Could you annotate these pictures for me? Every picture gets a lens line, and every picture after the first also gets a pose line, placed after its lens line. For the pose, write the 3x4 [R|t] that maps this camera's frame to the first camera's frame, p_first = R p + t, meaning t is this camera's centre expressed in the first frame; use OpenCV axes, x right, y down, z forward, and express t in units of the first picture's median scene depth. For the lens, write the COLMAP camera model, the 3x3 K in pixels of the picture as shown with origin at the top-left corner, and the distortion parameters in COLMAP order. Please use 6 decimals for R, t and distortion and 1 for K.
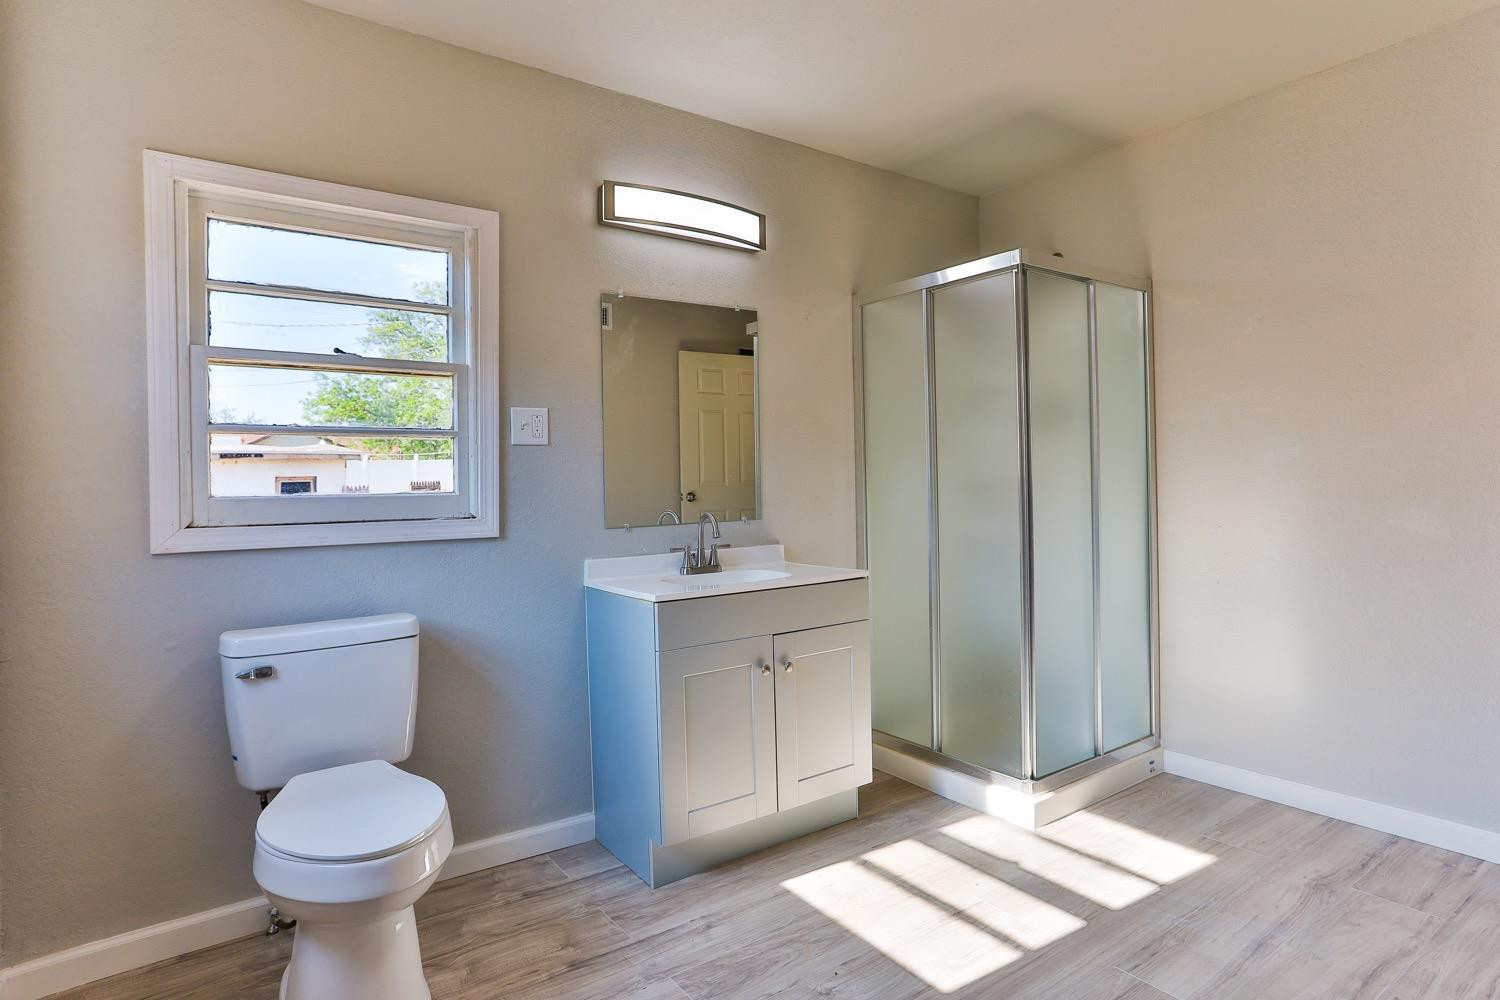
lens RADIAL K [[797.5, 0, 745.3], [0, 797.5, 488.2], [0, 0, 1]] dist [-0.041036, 0.024880]
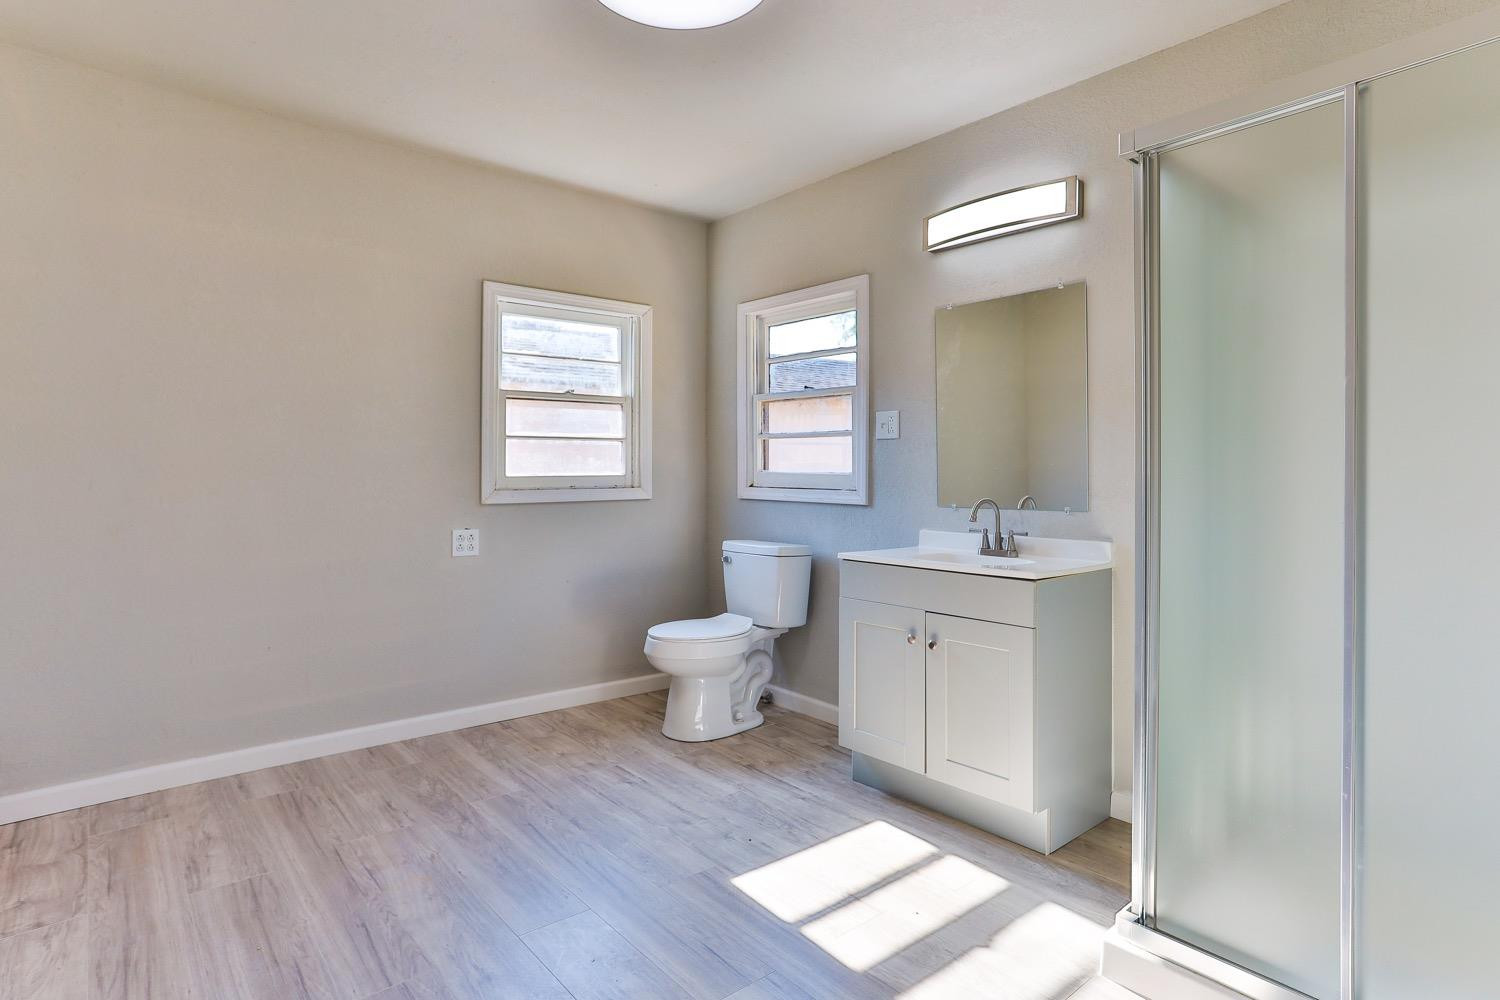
lens RADIAL K [[797.5, 0, 753.7], [0, 797.5, 488.9], [0, 0, 1]] dist [-0.041036, 0.024880]
pose [[0.094859, 0.043028, -0.994560, 1.079498], [-0.013768, 0.999027, 0.041908, -0.023606], [0.995396, 0.009717, 0.095359, 0.664722]]
